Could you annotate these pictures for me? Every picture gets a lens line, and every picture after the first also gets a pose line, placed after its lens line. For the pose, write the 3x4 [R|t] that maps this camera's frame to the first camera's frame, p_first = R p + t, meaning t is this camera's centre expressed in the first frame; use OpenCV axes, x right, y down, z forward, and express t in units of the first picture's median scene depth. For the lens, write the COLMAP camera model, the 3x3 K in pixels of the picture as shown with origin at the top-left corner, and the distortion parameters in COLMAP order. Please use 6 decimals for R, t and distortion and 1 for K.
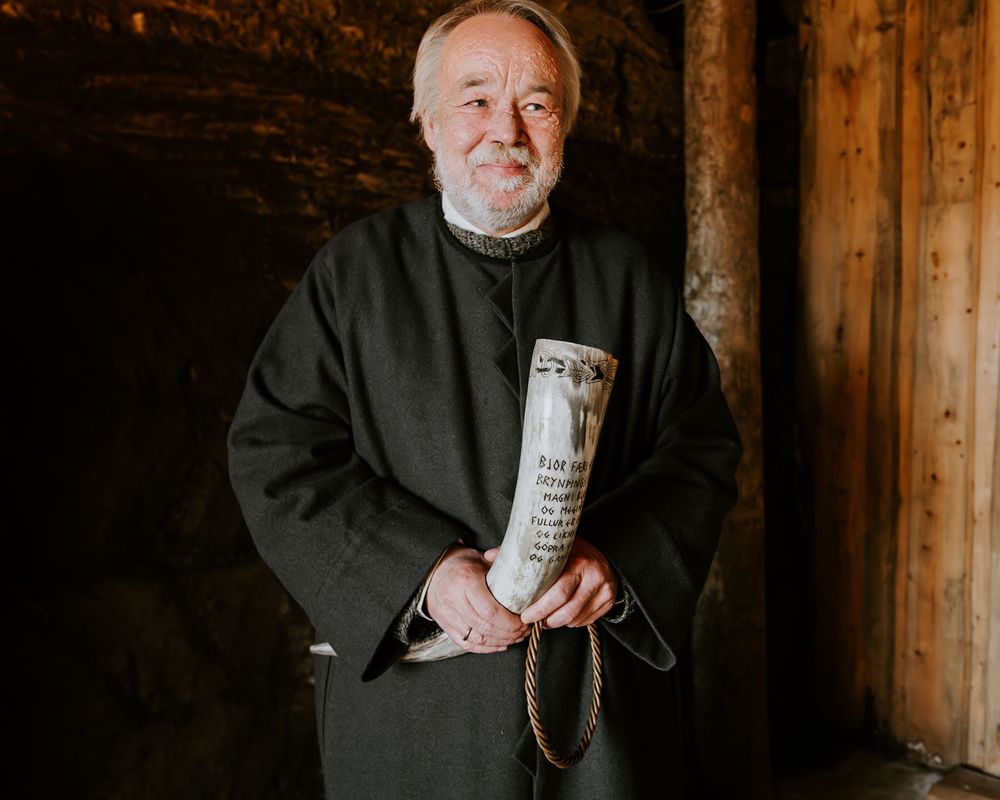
lens RADIAL K [[1160.2, 0, 500.0], [0, 1160.2, 400.0], [0, 0, 1]] dist [-0.010999, -0.008503]
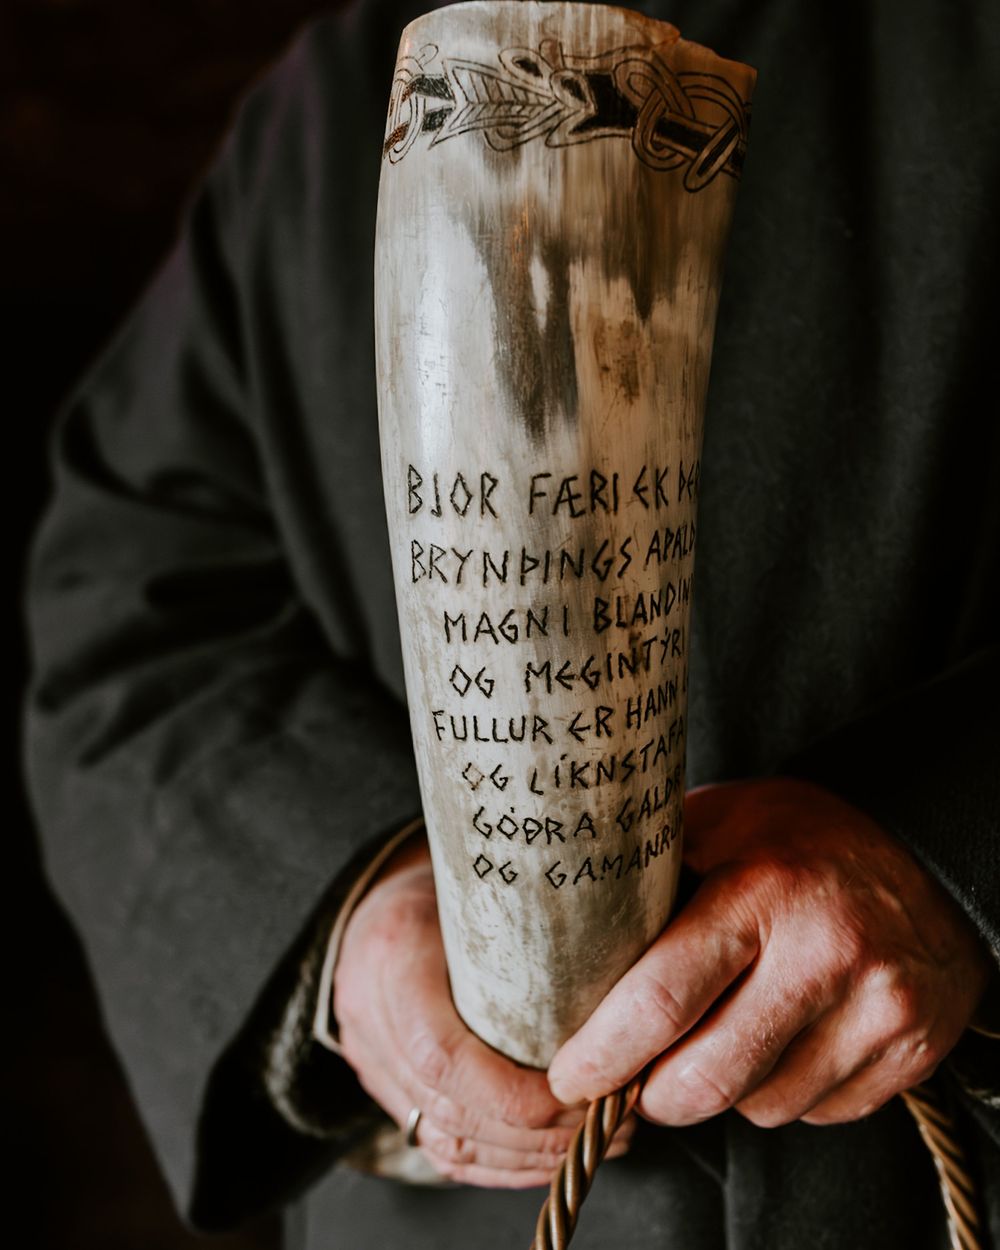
lens RADIAL K [[1450.2, 0, 500.0], [0, 1450.2, 646.9], [0, 0, 1]] dist [-0.010999, -0.008503]
pose [[0.824884, -0.088681, -0.558303, 0.224756], [0.074620, 0.996058, -0.047965, 0.103027], [0.560355, -0.002095, 0.828250, 0.734080]]
